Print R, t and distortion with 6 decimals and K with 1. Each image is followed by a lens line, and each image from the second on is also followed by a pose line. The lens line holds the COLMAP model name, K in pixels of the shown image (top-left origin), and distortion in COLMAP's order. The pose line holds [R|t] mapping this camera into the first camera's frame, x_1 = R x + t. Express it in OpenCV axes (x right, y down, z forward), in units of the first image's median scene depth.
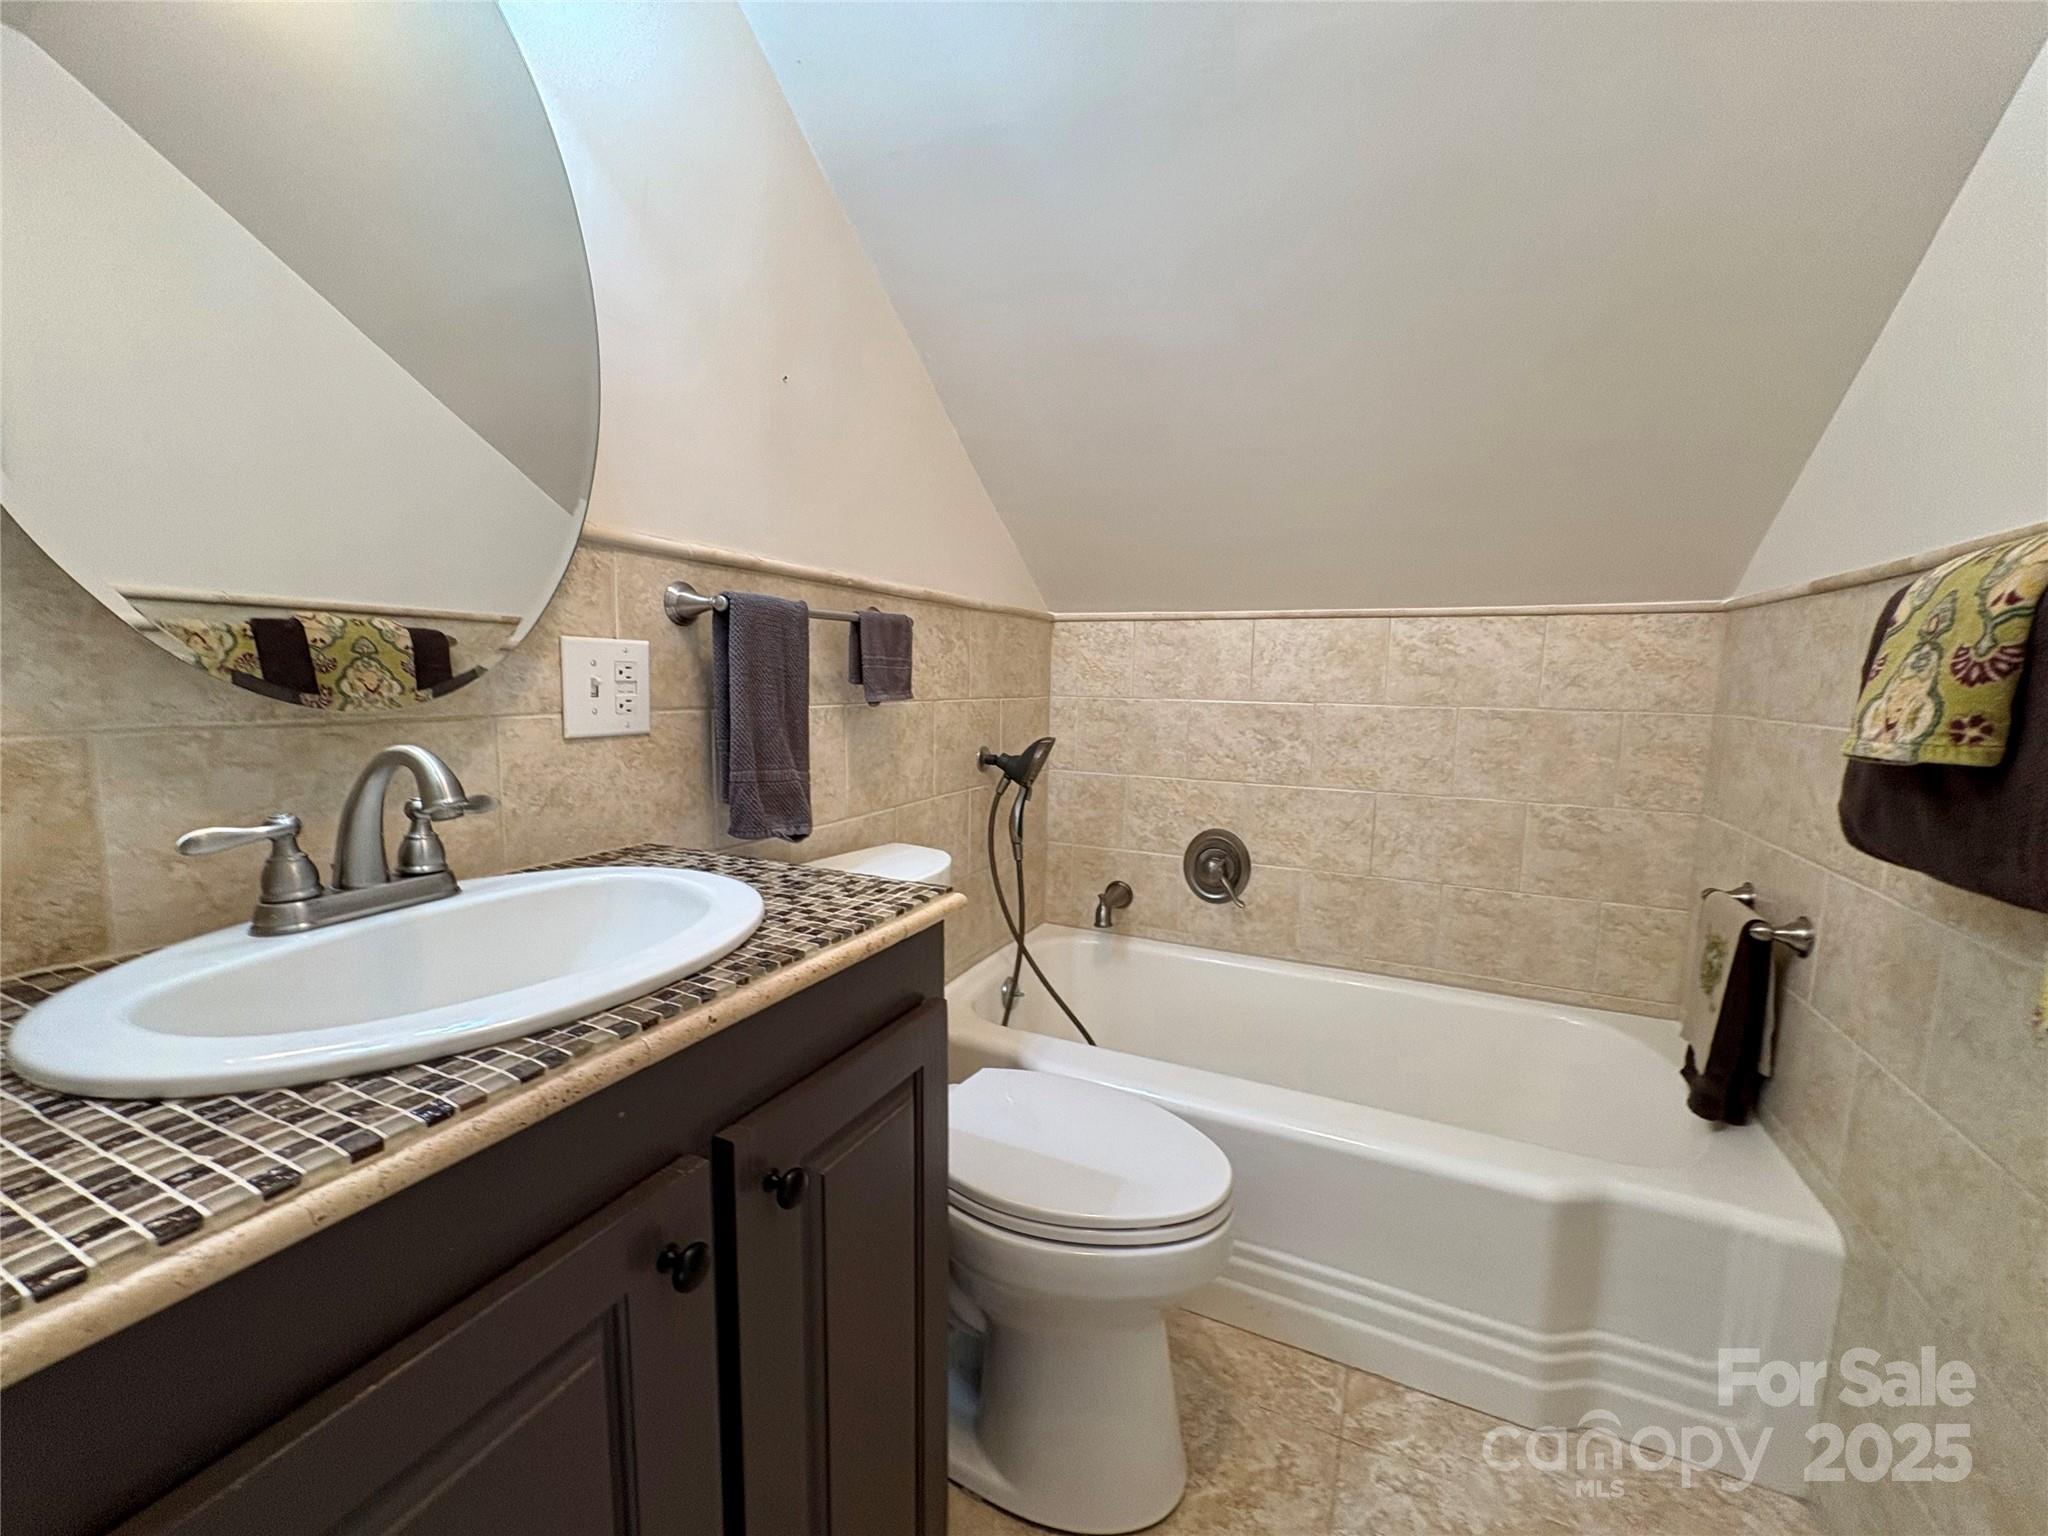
lens RADIAL K [[819.5, 0, 1020.0], [0, 819.5, 767.7], [0, 0, 1]] dist [0.000123, 0.000473]
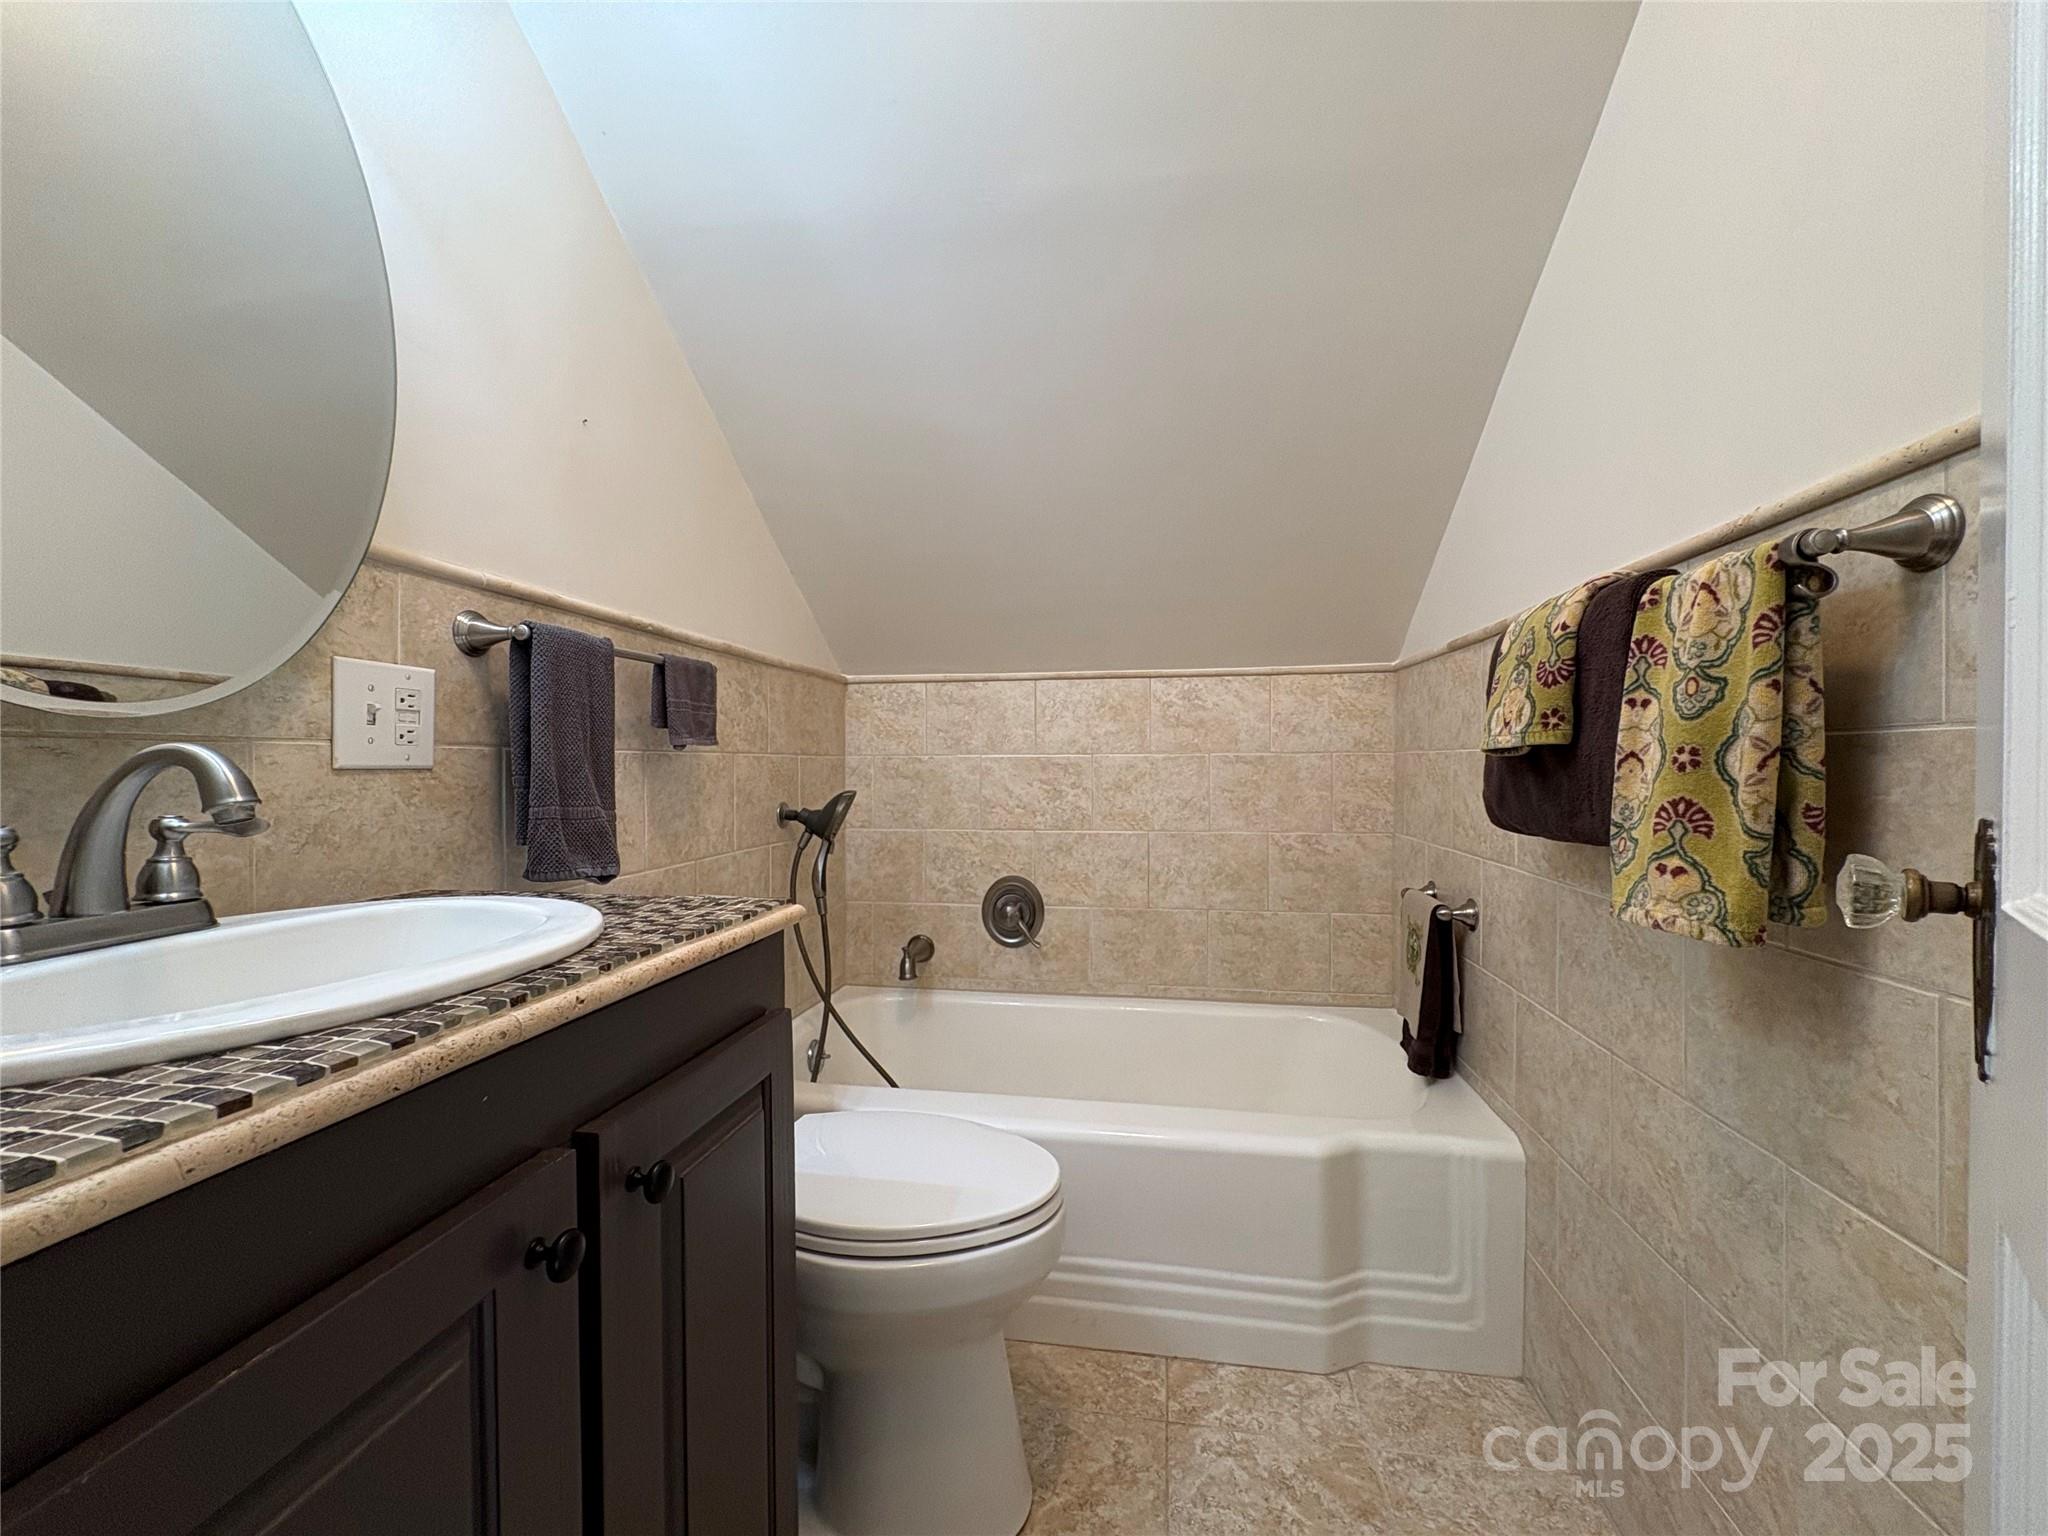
lens RADIAL K [[819.5, 0, 1020.0], [0, 819.5, 767.7], [0, 0, 1]] dist [0.000123, 0.000473]
pose [[0.961490, -0.021081, 0.274029, -0.063160], [0.050400, 0.993670, -0.100398, 0.074613], [-0.270178, 0.110343, 0.956467, -0.052735]]
